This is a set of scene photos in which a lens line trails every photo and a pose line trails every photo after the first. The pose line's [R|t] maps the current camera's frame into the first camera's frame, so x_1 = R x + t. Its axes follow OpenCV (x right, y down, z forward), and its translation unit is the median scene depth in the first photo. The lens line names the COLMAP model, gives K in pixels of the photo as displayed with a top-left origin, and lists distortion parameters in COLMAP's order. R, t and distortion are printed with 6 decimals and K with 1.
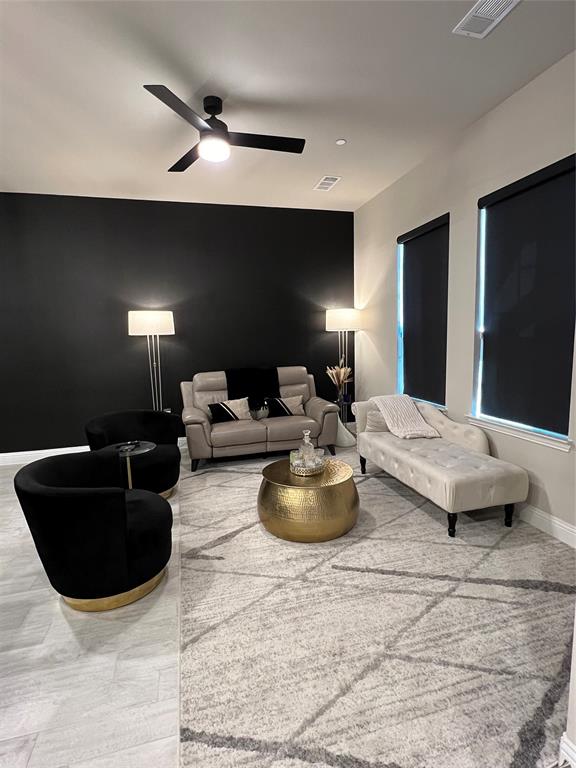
lens RADIAL K [[384.6, 0, 288.4], [0, 384.6, 383.7], [0, 0, 1]] dist [-0.004144, -0.000491]
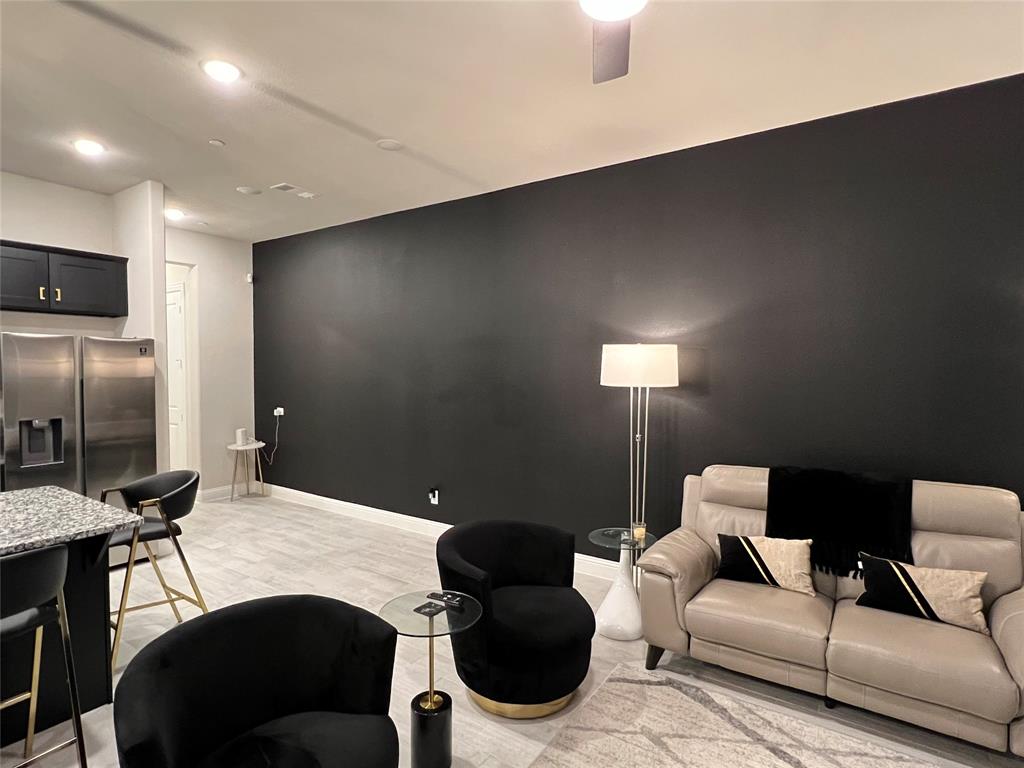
lens RADIAL K [[539.3, 0, 511.7], [0, 539.3, 386.7], [0, 0, 1]] dist [0.003955, -0.000550]
pose [[0.640114, 0.052479, -0.766485, 0.137844], [-0.106680, 0.994071, -0.021030, -0.089251], [0.760837, 0.095230, 0.641917, 0.343692]]
